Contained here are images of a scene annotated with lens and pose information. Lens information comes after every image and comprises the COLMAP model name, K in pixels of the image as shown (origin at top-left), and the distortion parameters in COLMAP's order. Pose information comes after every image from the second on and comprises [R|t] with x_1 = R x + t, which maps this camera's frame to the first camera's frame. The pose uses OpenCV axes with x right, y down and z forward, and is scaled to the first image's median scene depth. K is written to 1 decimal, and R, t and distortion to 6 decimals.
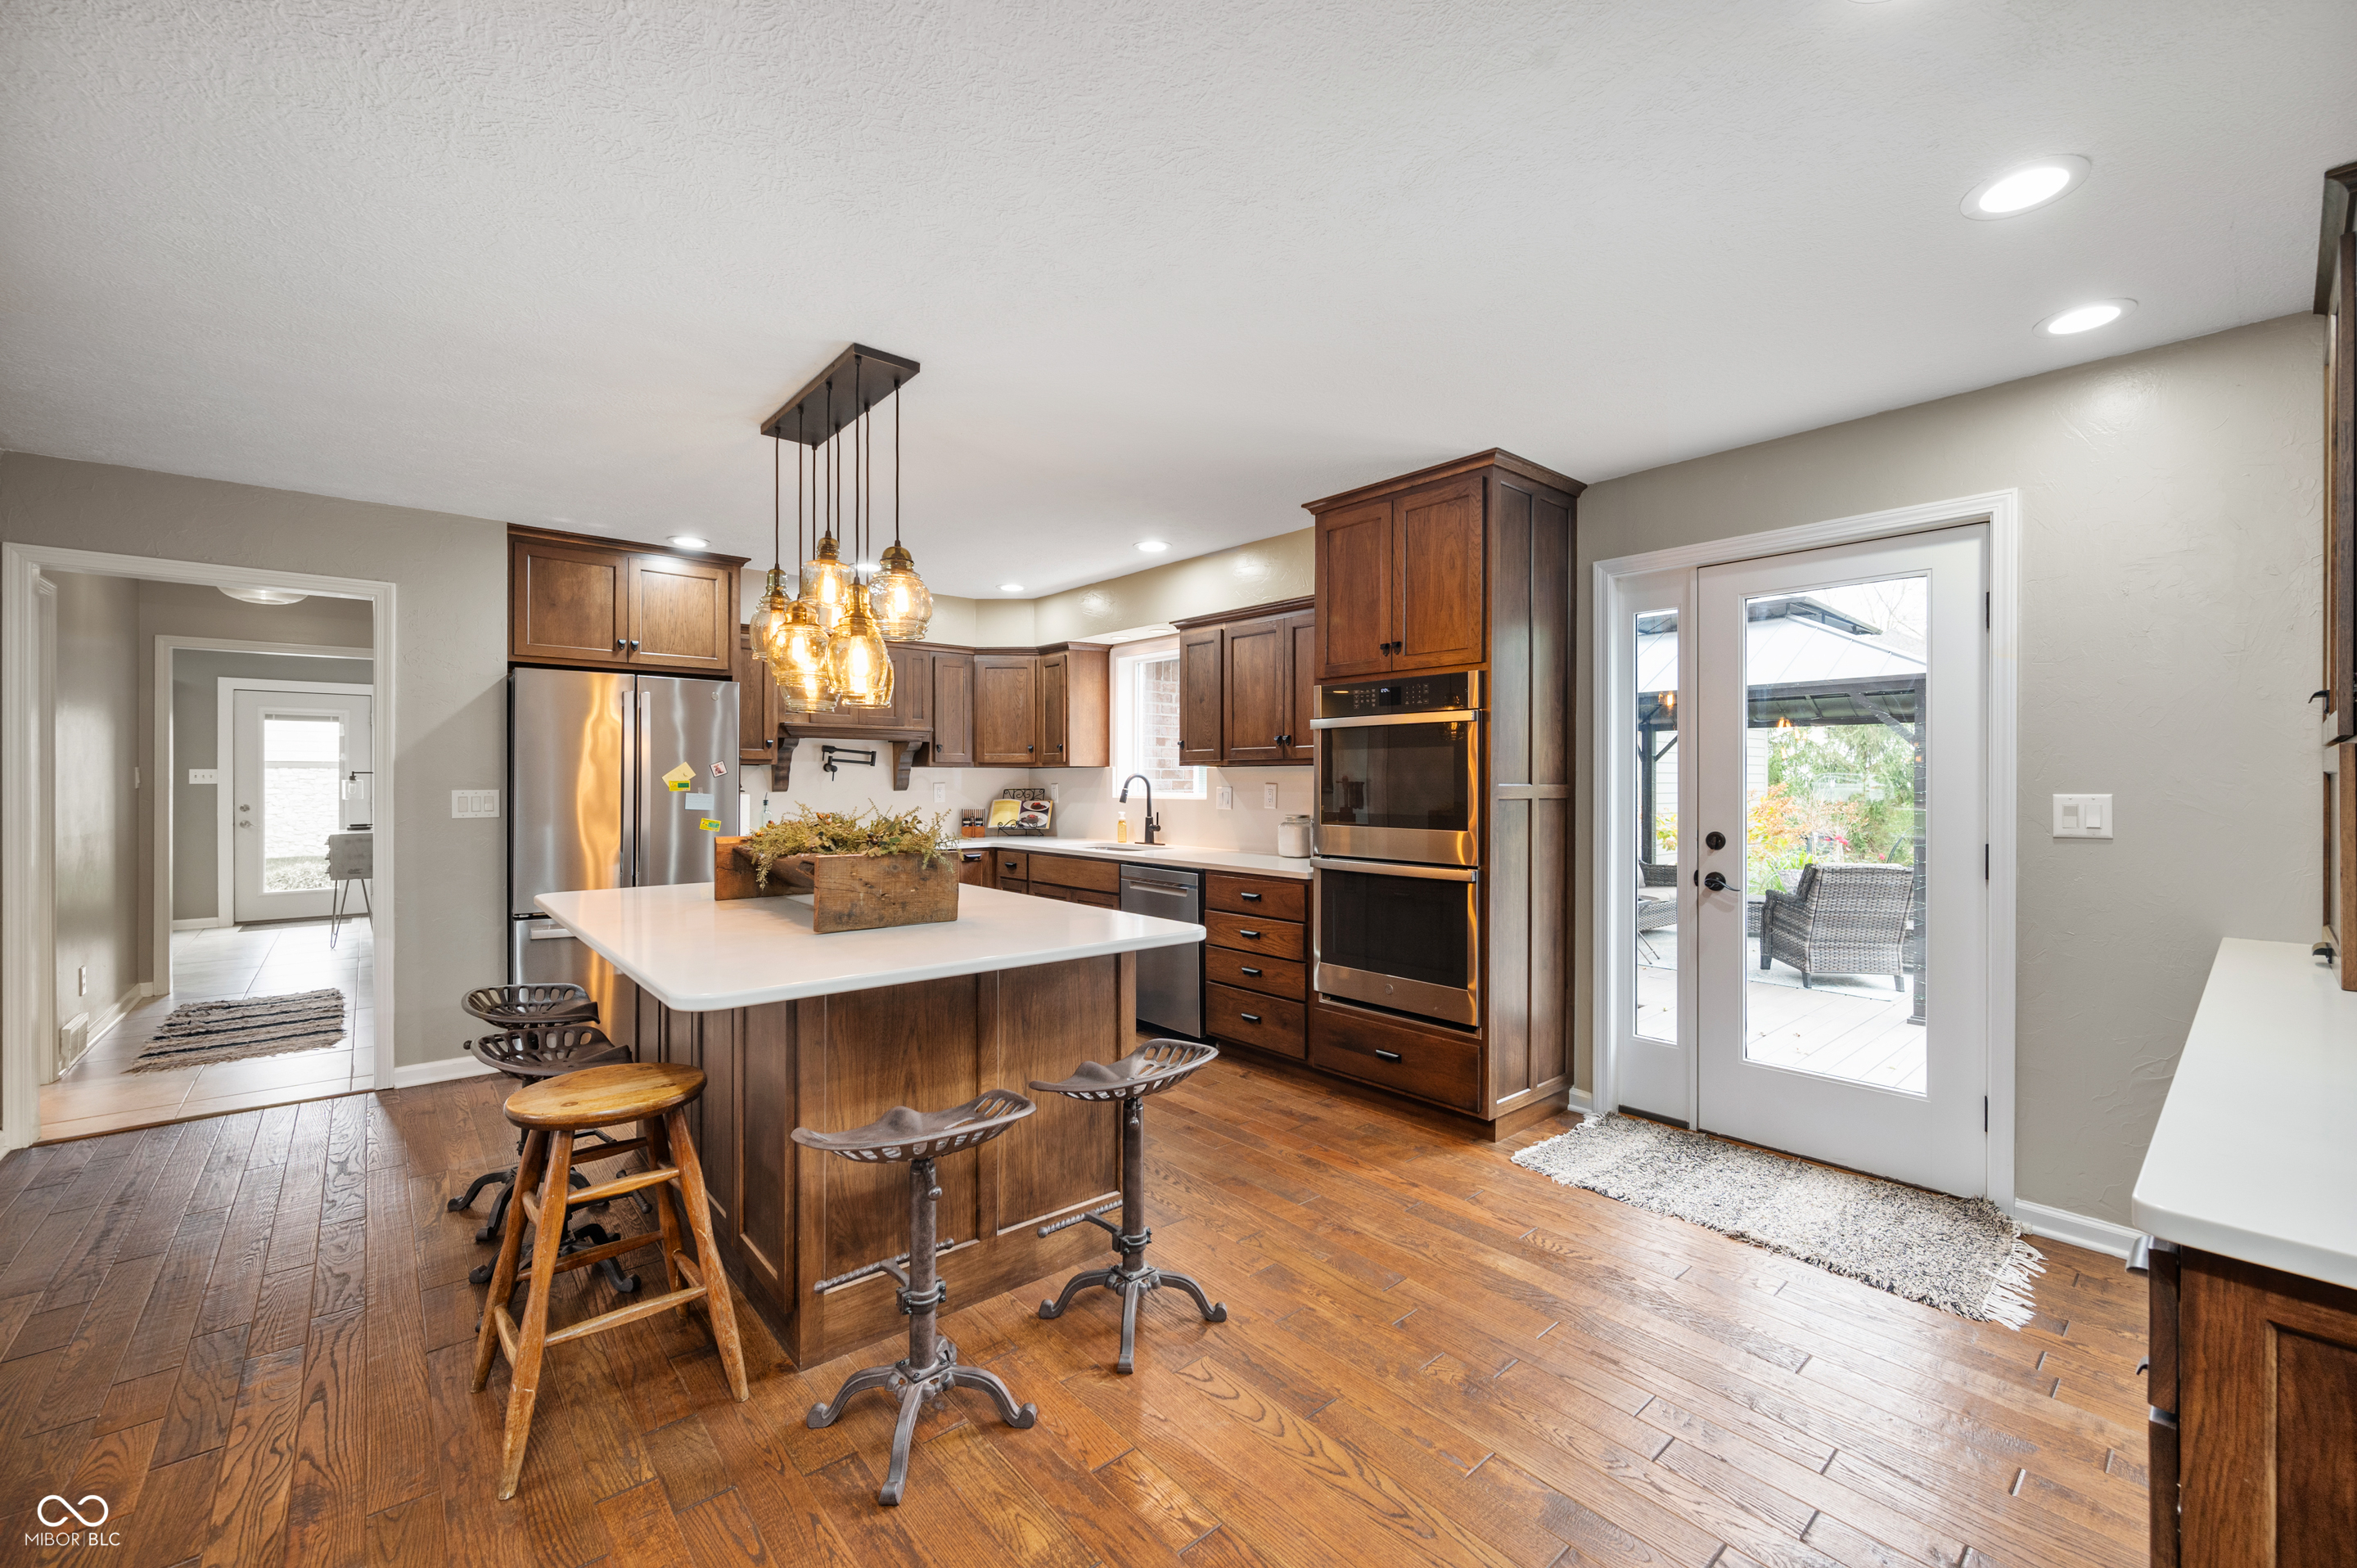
lens RADIAL K [[942.0, 0, 1187.2], [0, 942.0, 780.8], [0, 0, 1]] dist [-0.000919, 0.000240]
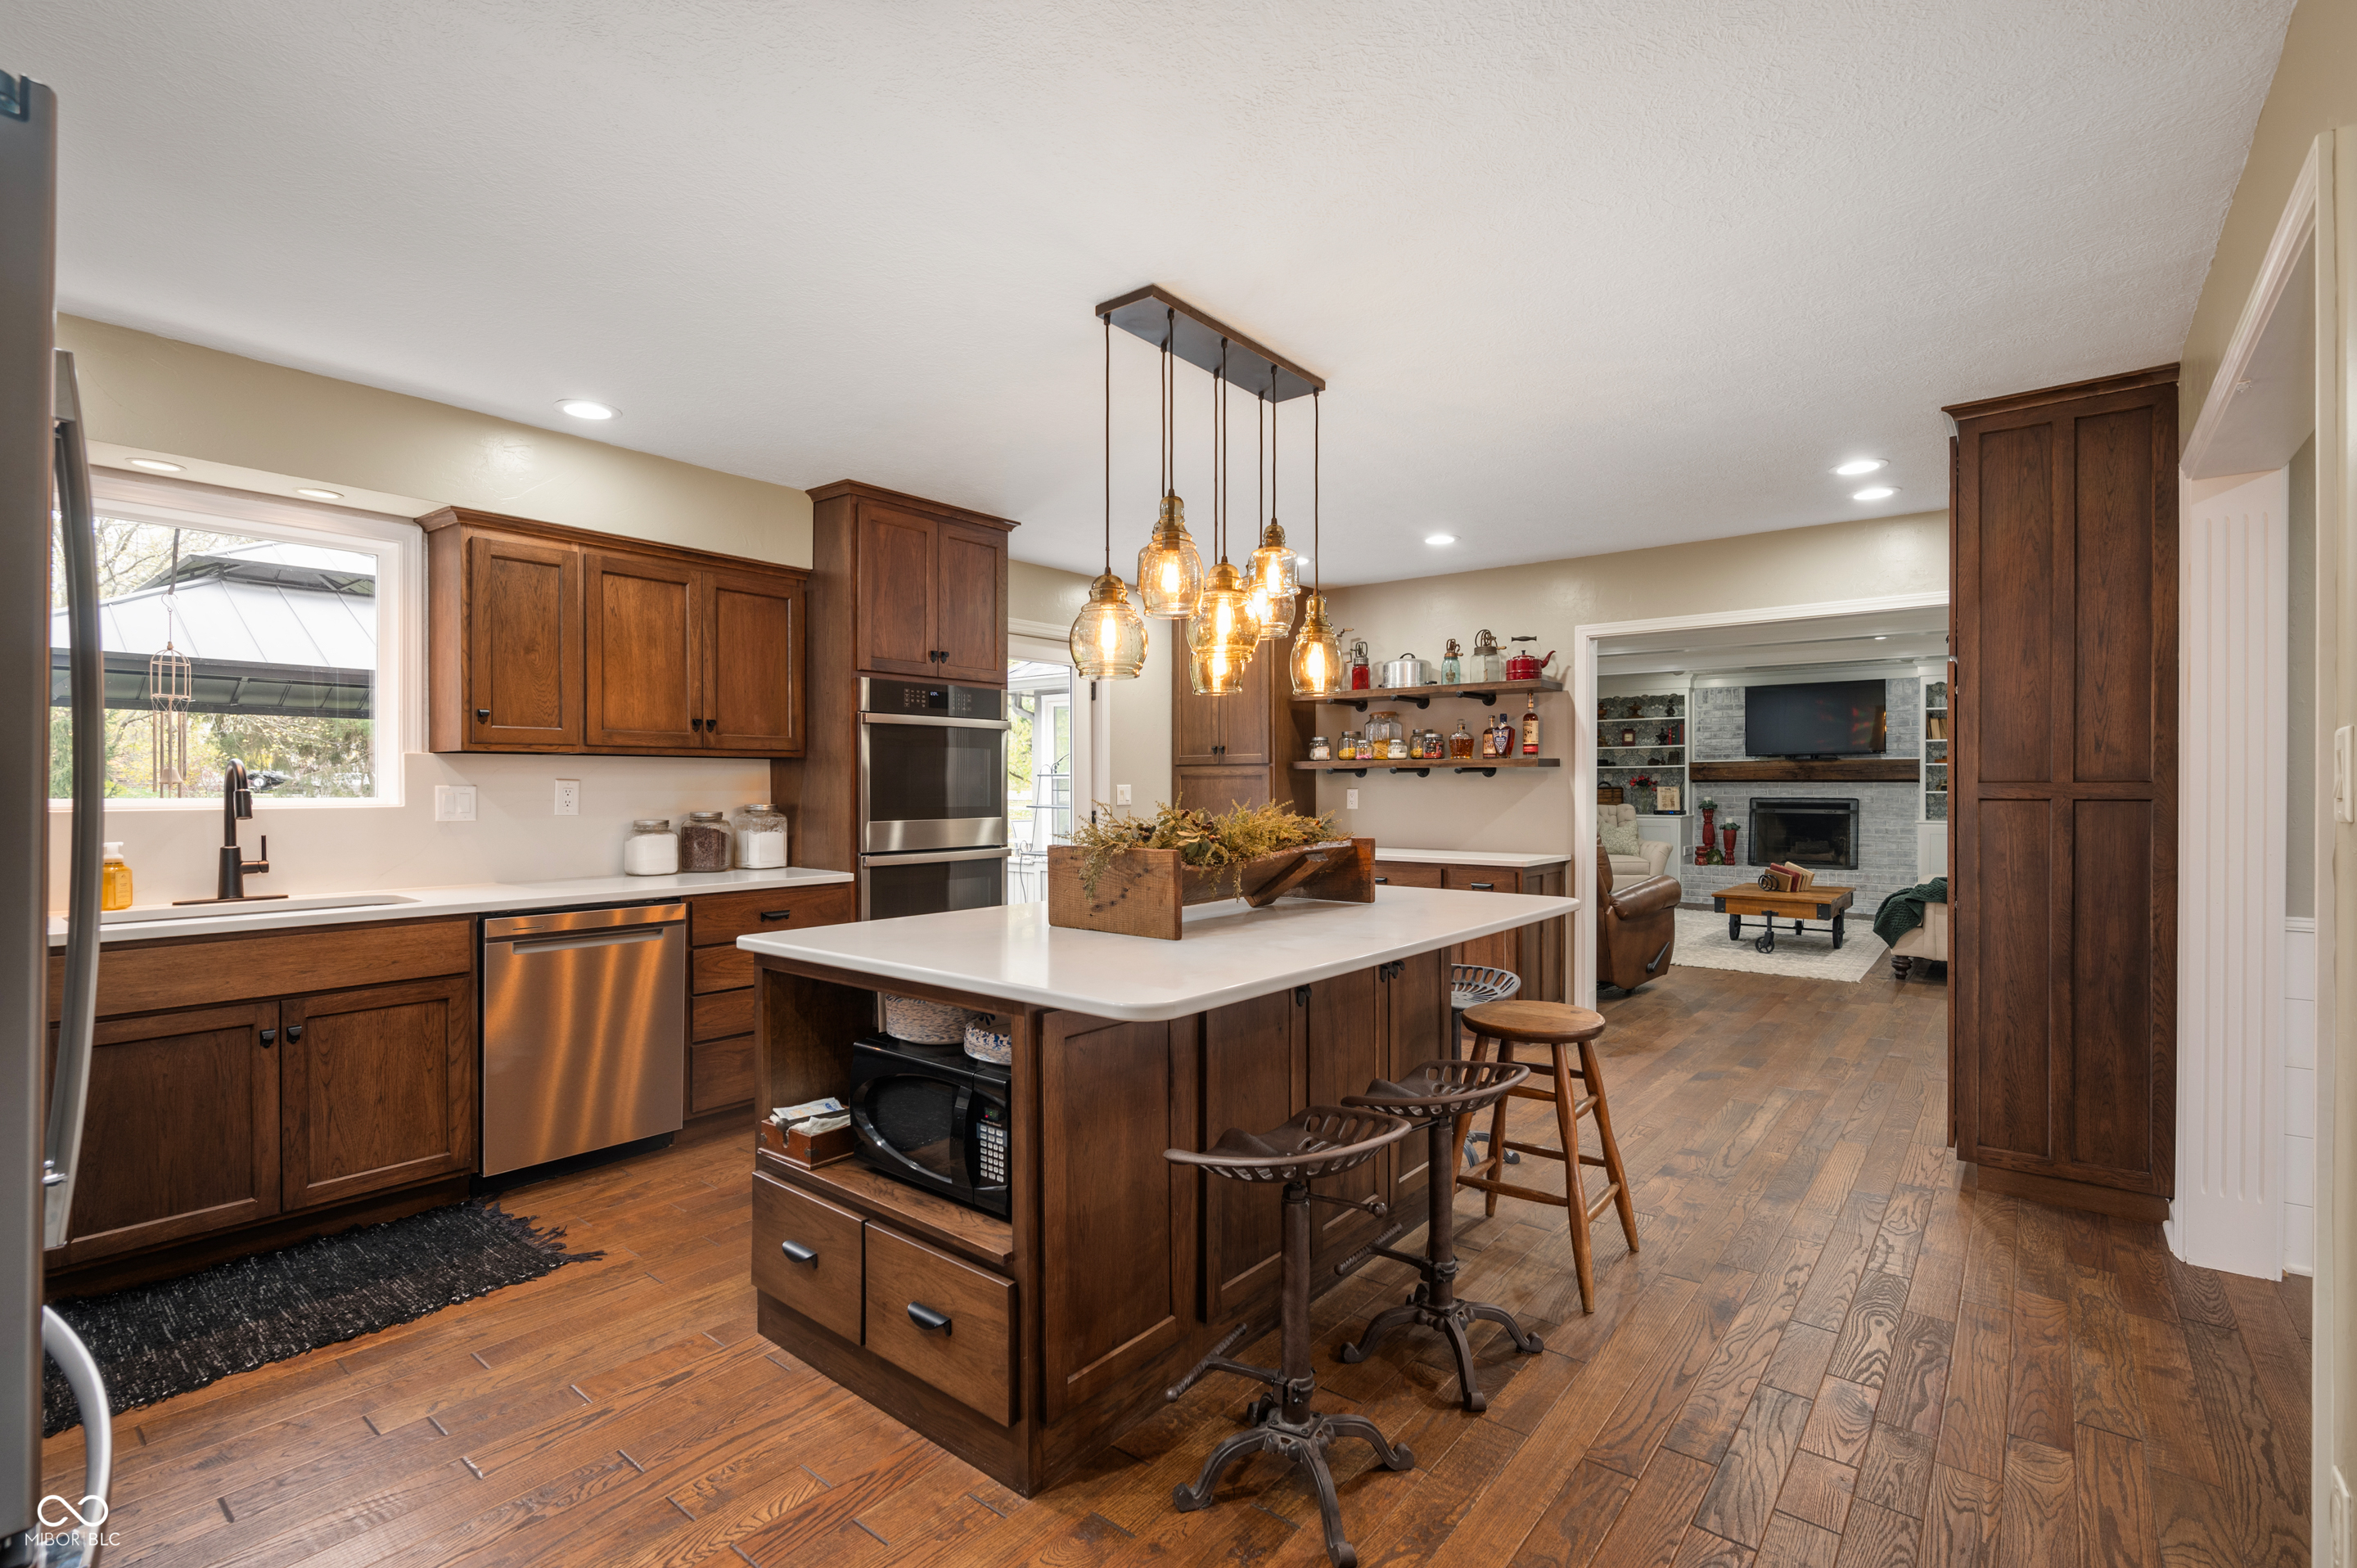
lens RADIAL K [[1087.4, 0, 1170.6], [0, 1087.4, 788.4], [0, 0, 1]] dist [0.001228, -0.000057]
pose [[-0.170552, -0.002744, 0.985345, -0.880051], [0.000254, 0.999996, 0.002829, 0.007827], [-0.985349, 0.000733, -0.170551, 0.774160]]
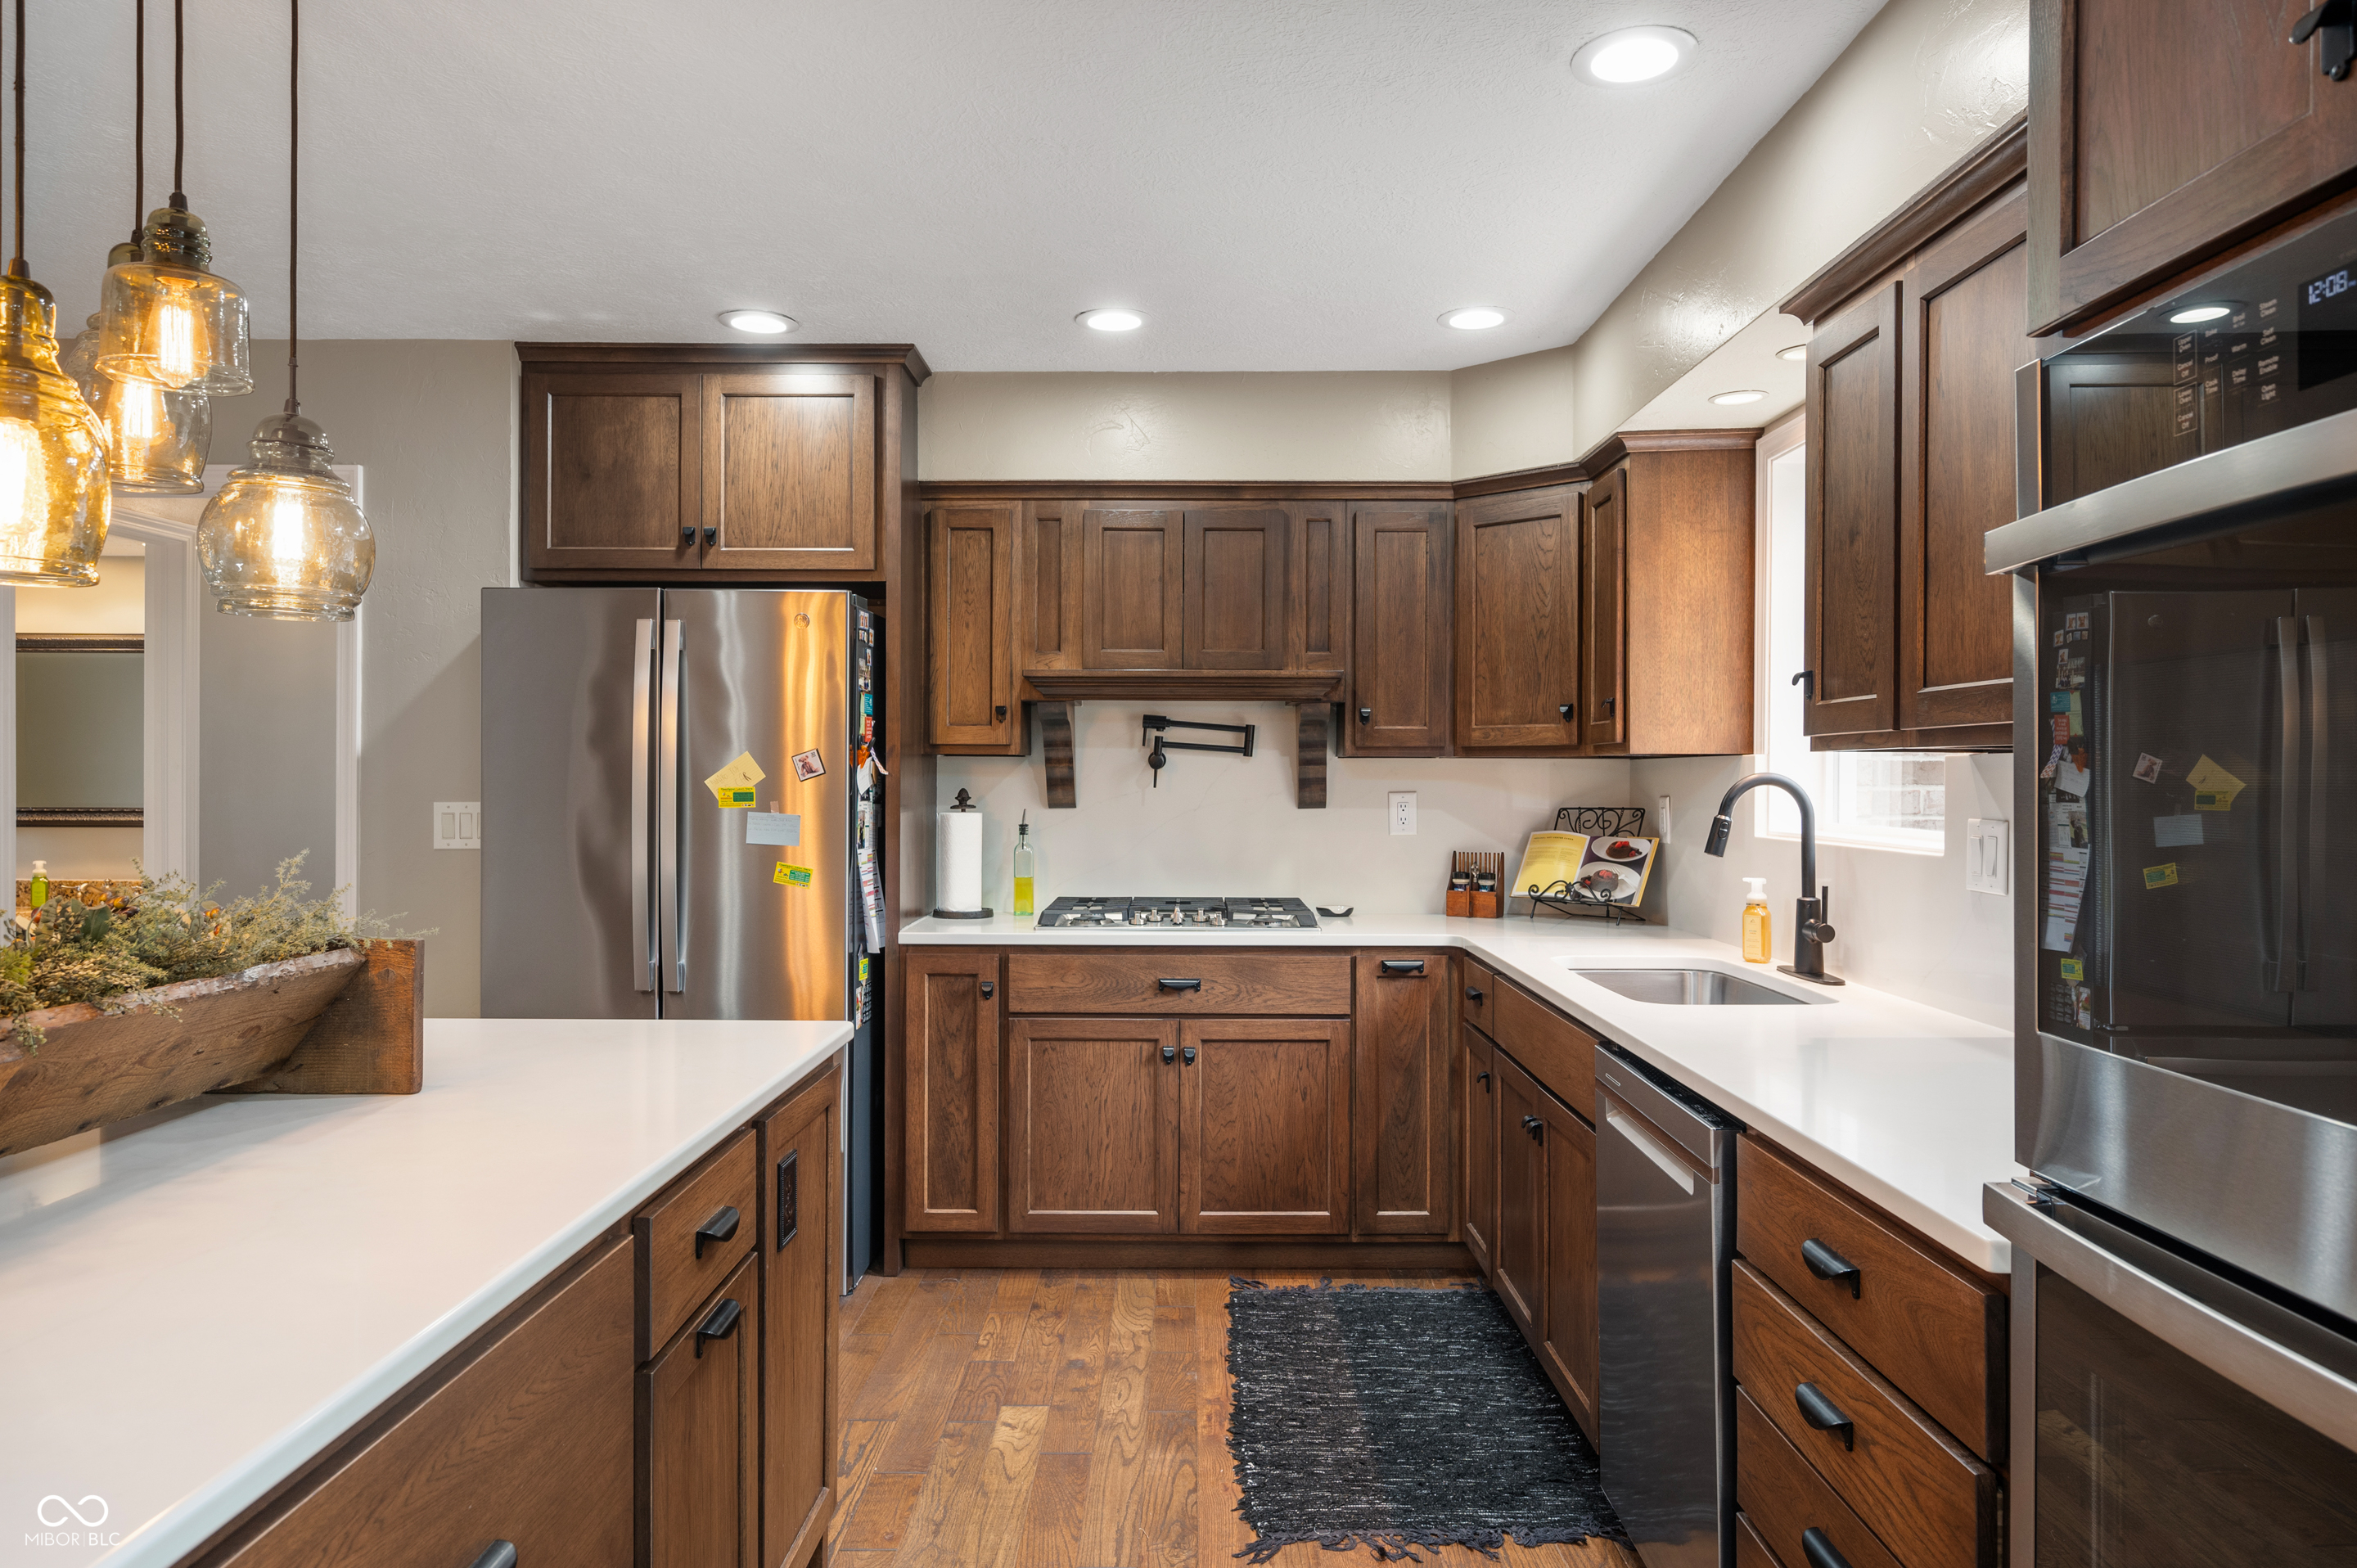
lens RADIAL K [[1505.1, 0, 1185.6], [0, 1505.1, 772.1], [0, 0, 1]] dist [0.005796, -0.000196]
pose [[0.754476, 0.000408, -0.656328, 0.192212], [-0.003323, 0.999989, -0.003199, -0.006800], [0.656319, 0.004595, 0.754469, 0.548022]]
